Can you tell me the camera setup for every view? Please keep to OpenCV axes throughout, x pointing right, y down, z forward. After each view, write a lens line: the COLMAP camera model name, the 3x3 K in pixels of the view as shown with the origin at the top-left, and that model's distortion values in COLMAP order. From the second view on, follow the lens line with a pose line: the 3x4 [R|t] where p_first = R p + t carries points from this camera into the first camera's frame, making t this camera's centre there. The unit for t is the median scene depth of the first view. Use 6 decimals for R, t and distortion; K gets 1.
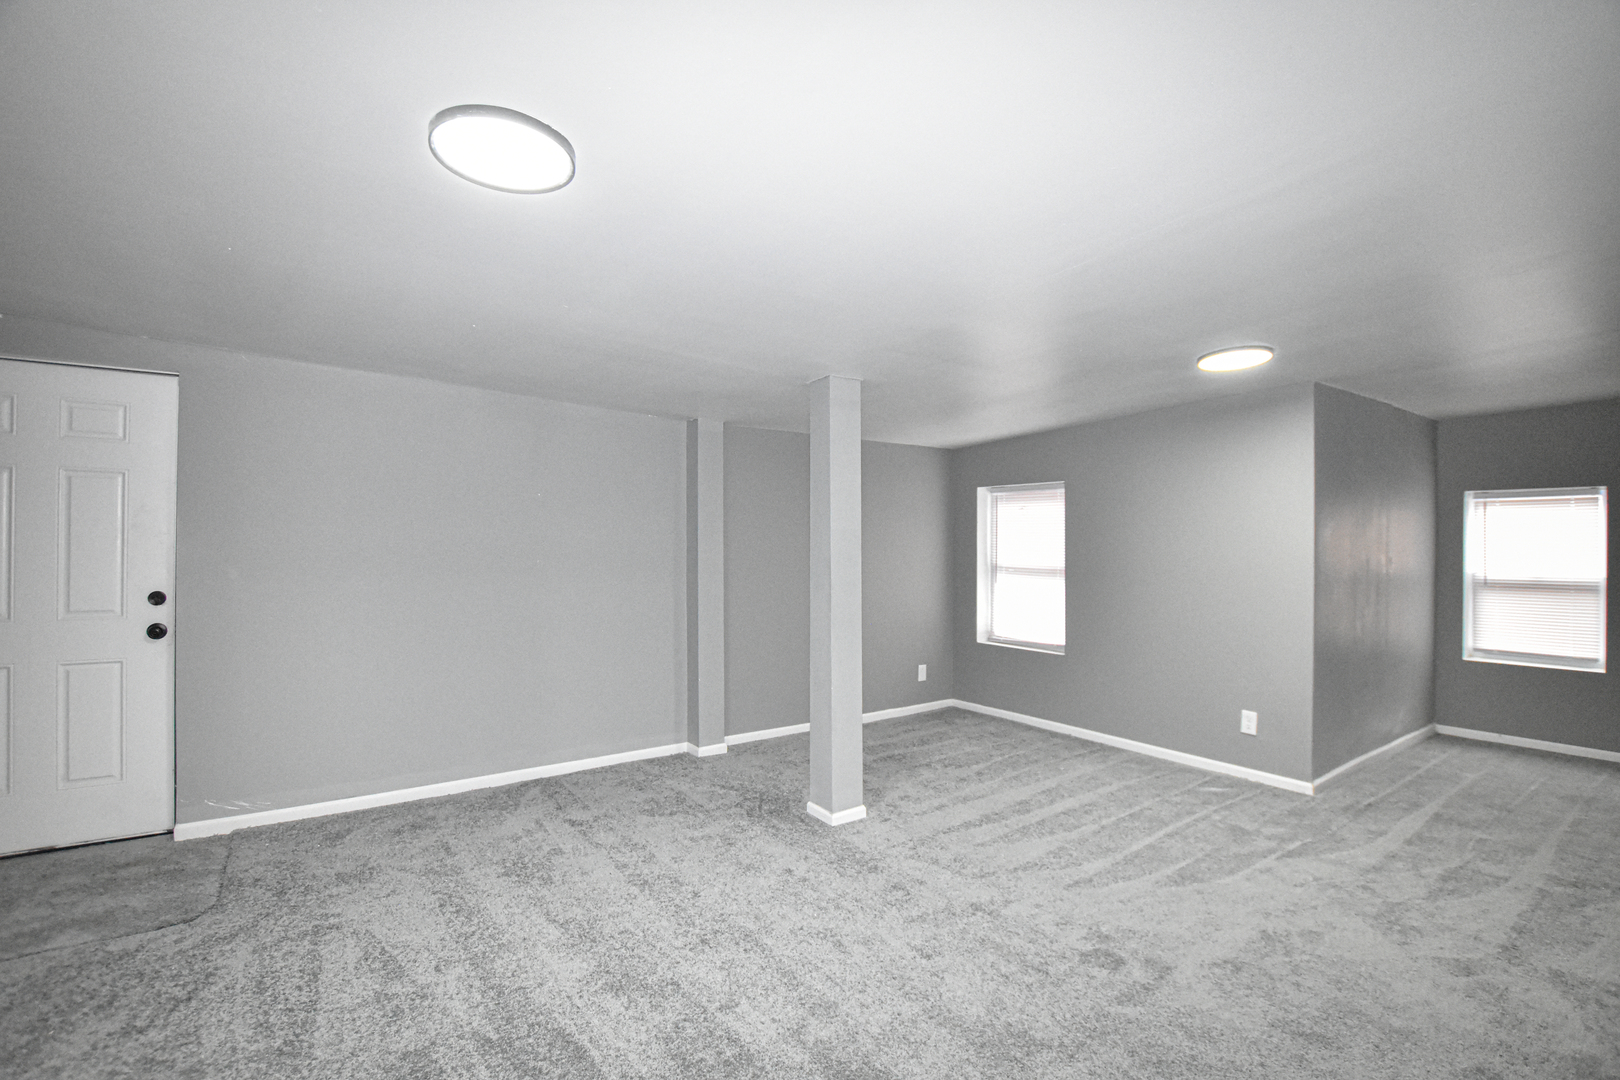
lens RADIAL K [[745.4, 0, 816.1], [0, 745.4, 542.8], [0, 0, 1]] dist [-0.027217, 0.001288]
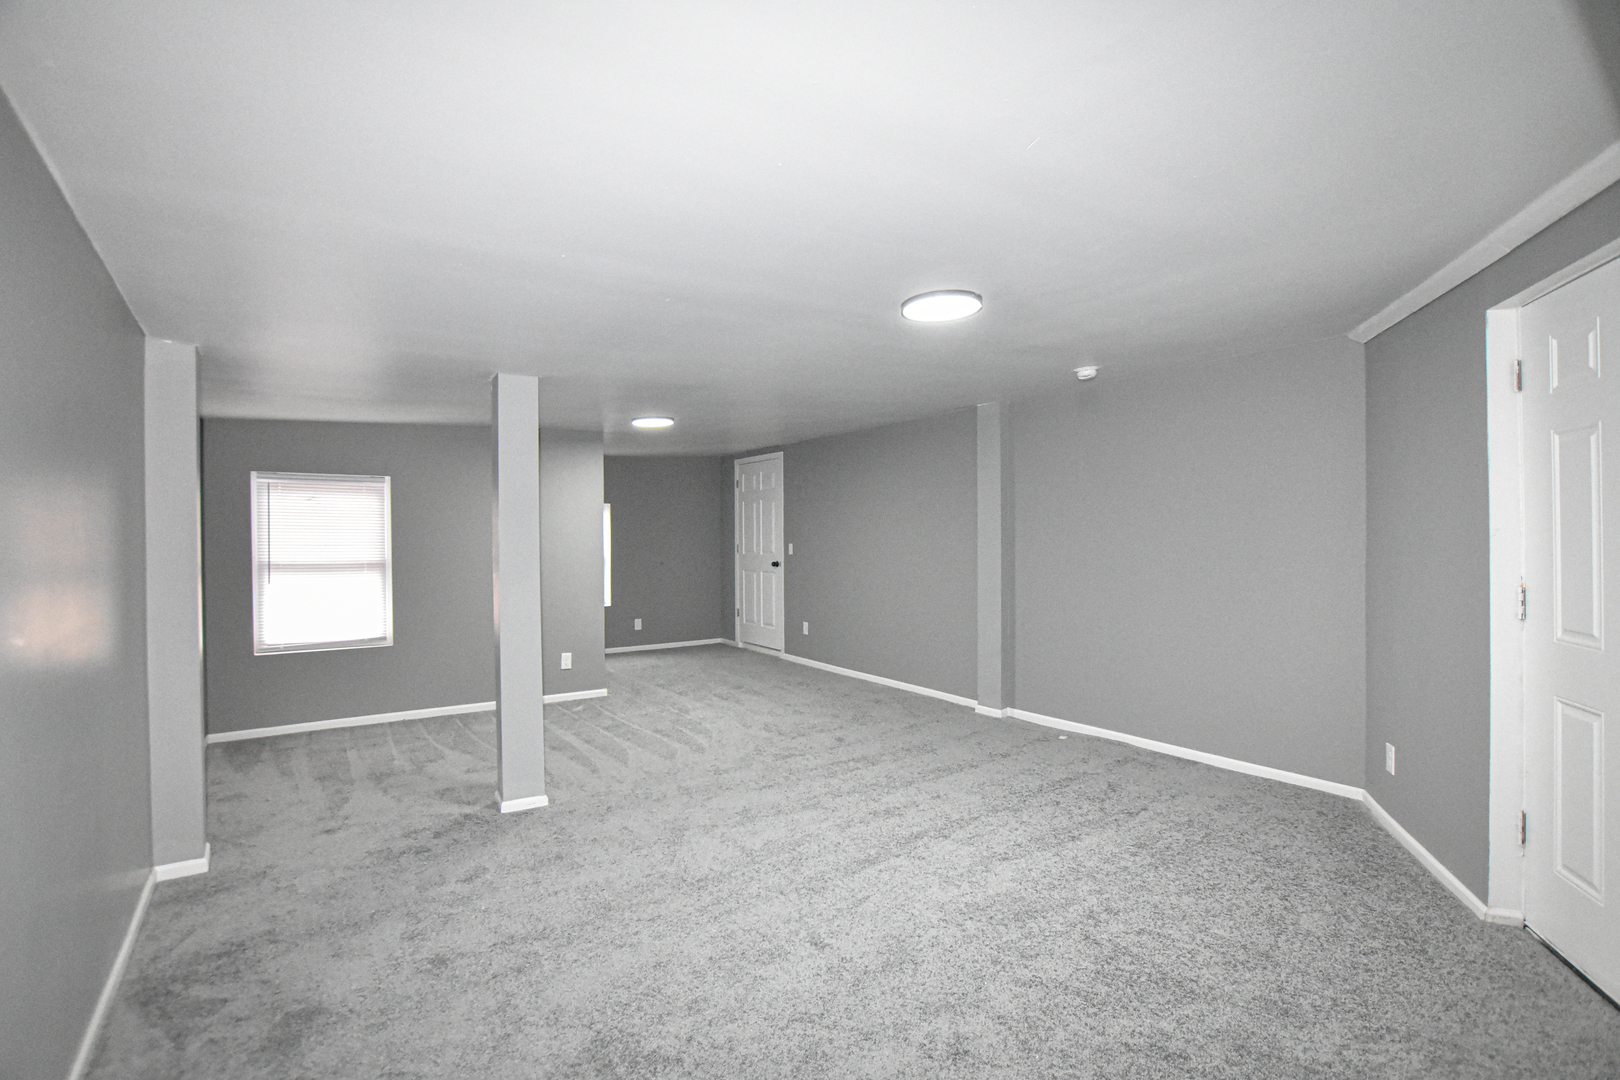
lens RADIAL K [[745.4, 0, 816.1], [0, 745.4, 542.8], [0, 0, 1]] dist [-0.027217, 0.001288]
pose [[0.008834, -0.015278, 0.999844, -0.917901], [0.001015, 0.999883, 0.015270, -0.009024], [-0.999960, 0.000880, 0.008849, 0.541762]]
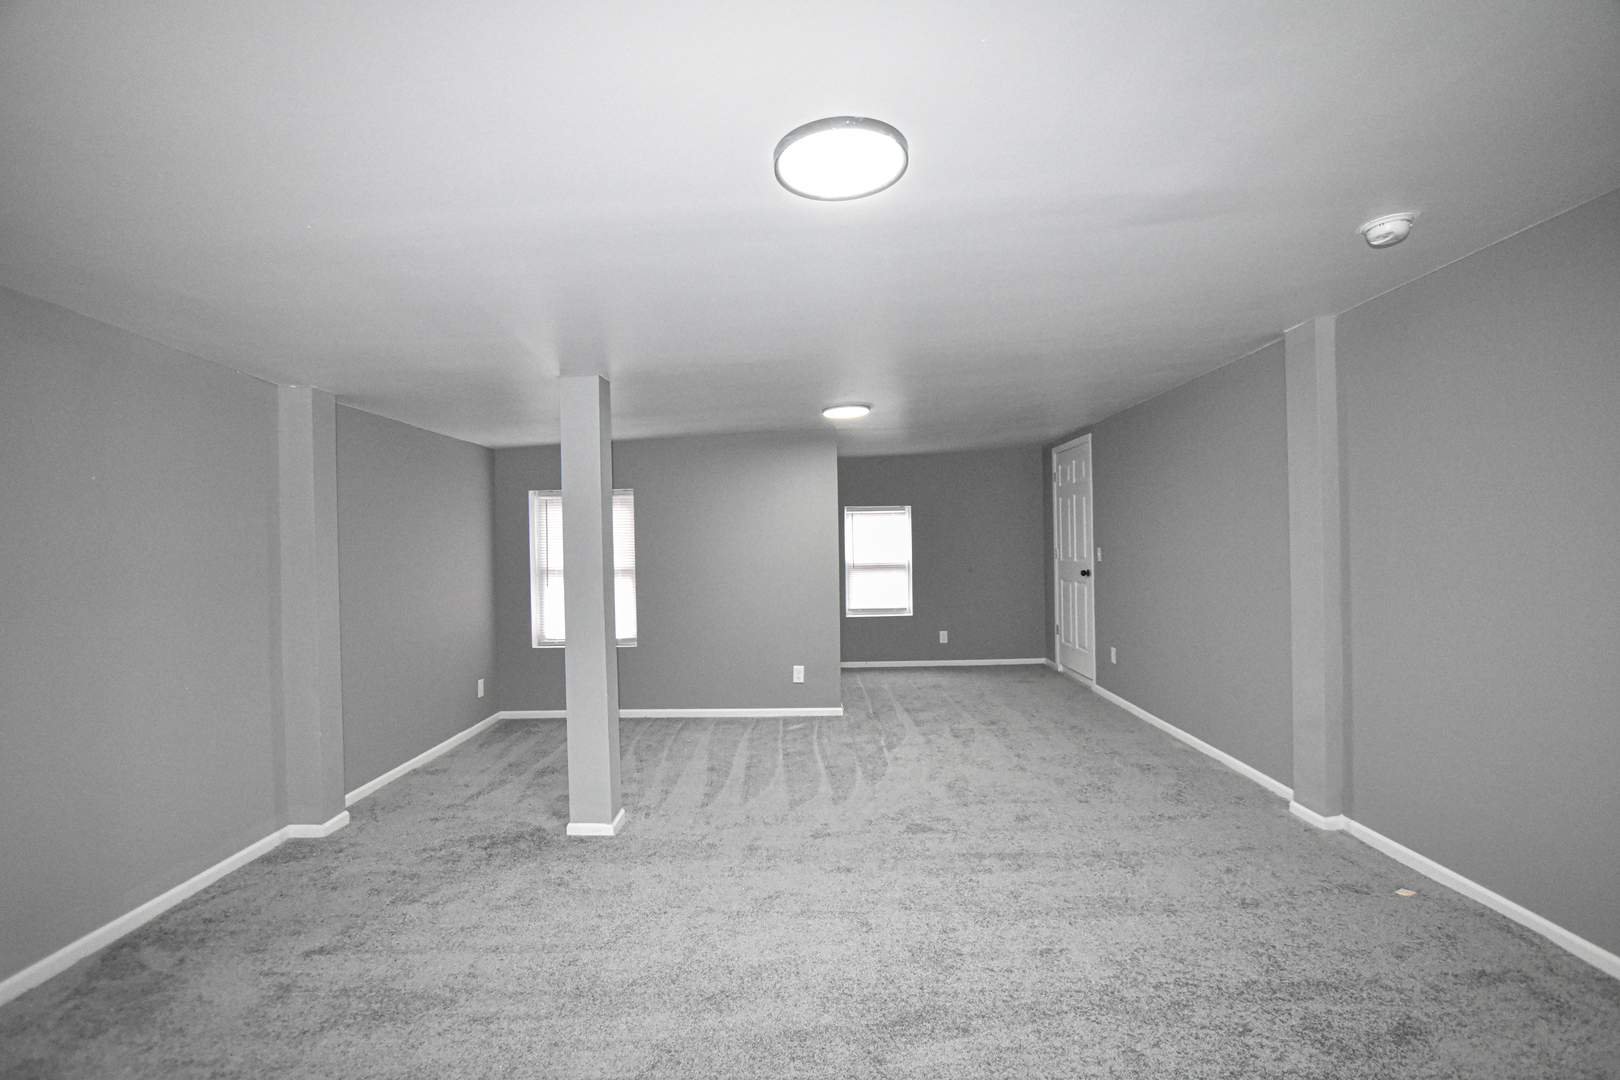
lens RADIAL K [[745.4, 0, 816.1], [0, 745.4, 542.8], [0, 0, 1]] dist [-0.027217, 0.001288]
pose [[0.582081, -0.015344, 0.812986, -0.548885], [0.018093, 0.999819, 0.005915, -0.006733], [-0.812930, 0.011266, 0.582253, 0.184481]]
